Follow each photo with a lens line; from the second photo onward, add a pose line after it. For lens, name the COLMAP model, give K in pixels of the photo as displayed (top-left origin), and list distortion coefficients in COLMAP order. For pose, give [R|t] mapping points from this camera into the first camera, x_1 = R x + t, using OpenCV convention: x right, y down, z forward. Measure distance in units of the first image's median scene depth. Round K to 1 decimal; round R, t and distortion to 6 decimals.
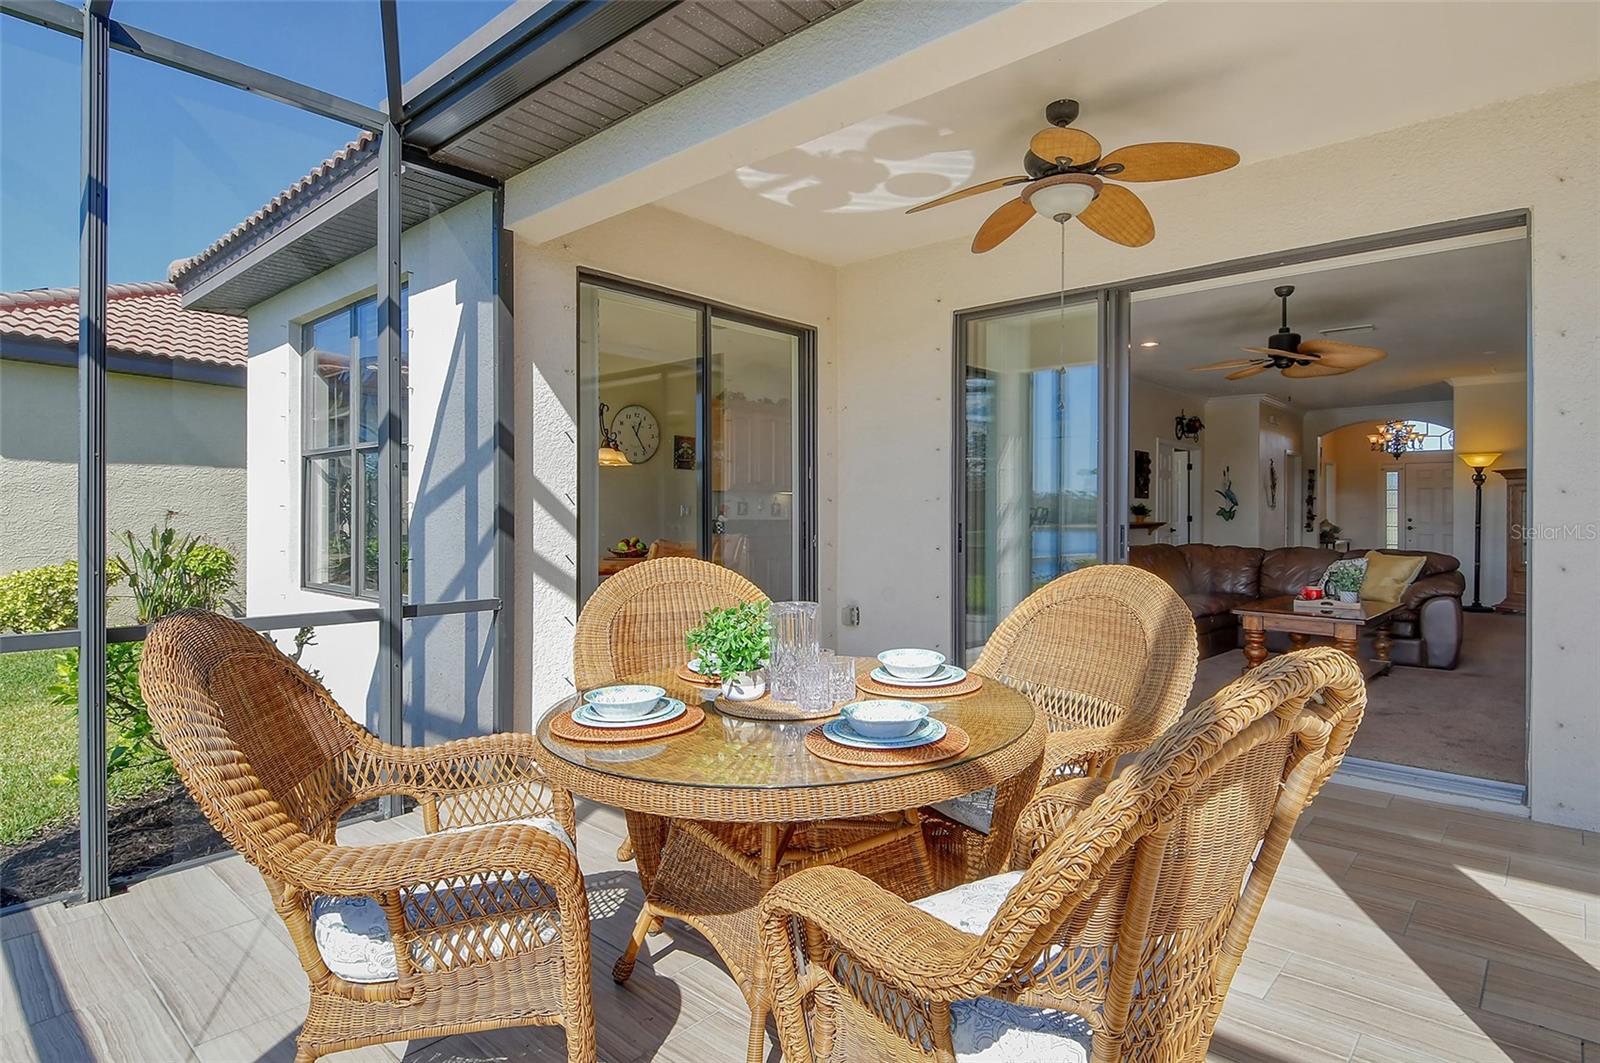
lens RADIAL K [[863.4, 0, 803.4], [0, 863.4, 489.4], [0, 0, 1]] dist [-0.000571, -0.000876]
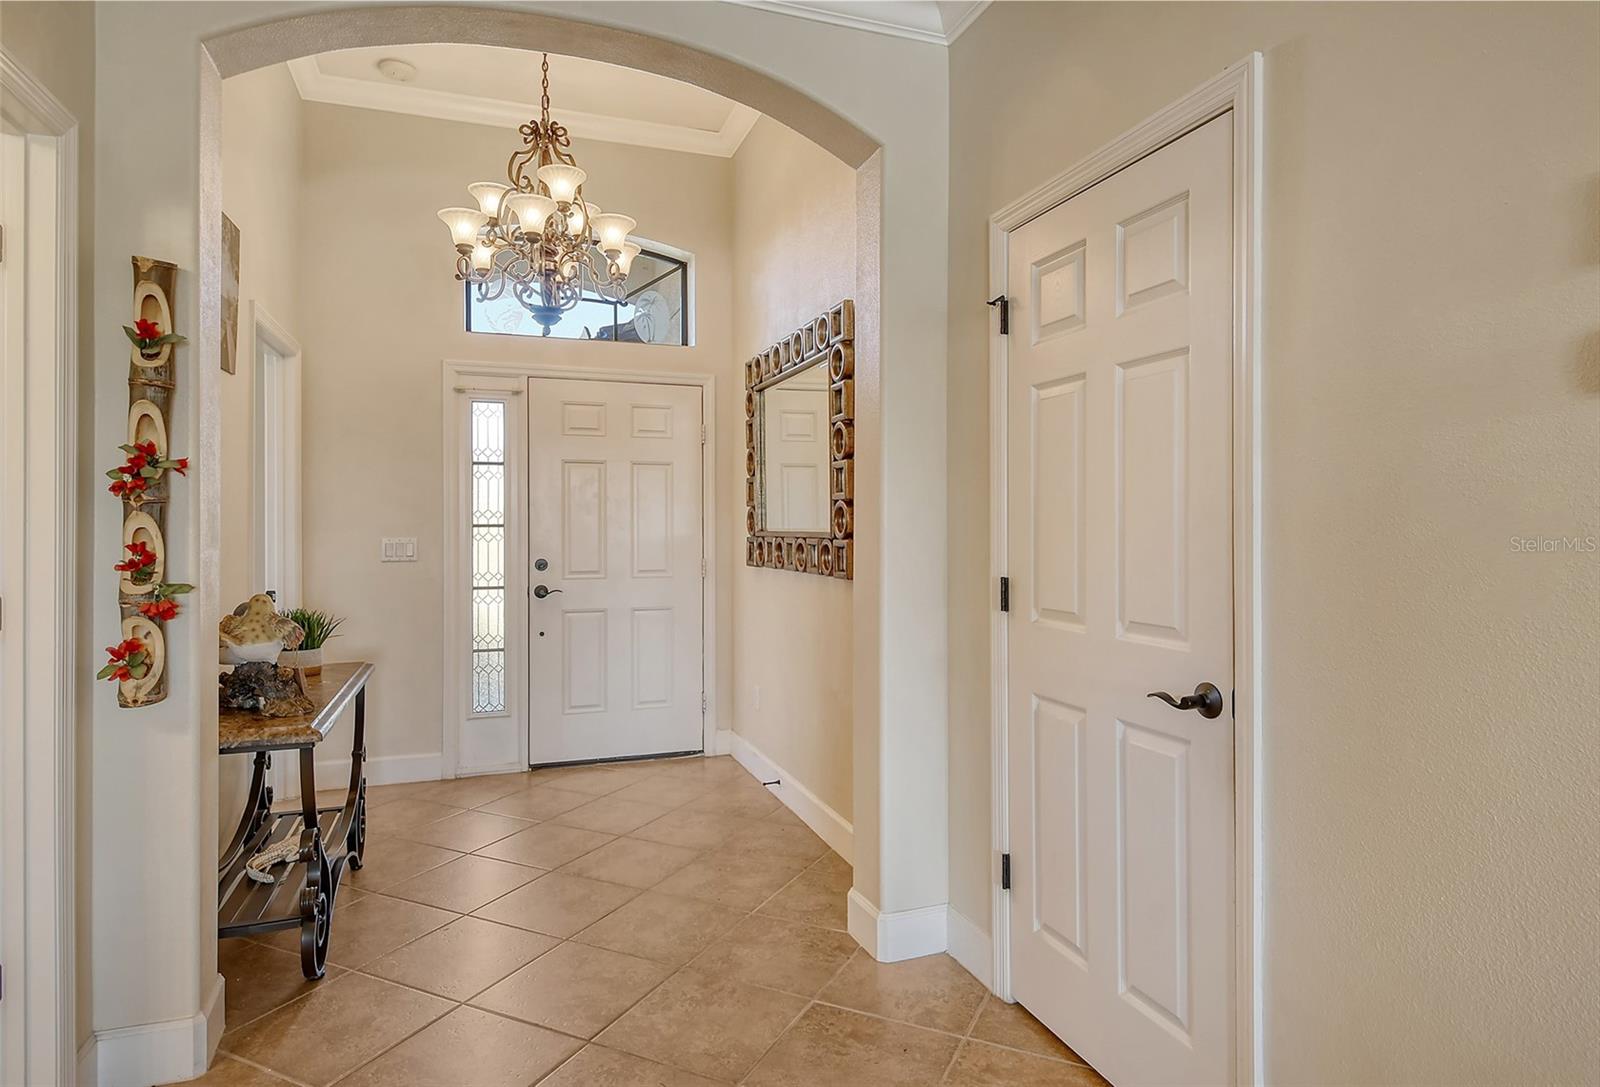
lens RADIAL K [[902.9, 0, 798.9], [0, 902.9, 535.8], [0, 0, 1]] dist [0.000537, -0.000003]
pose [[0.477873, -0.013342, 0.878328, 0.604134], [-0.025385, 0.999257, 0.028990, 0.017801], [-0.878062, -0.036149, 0.477179, 0.993108]]
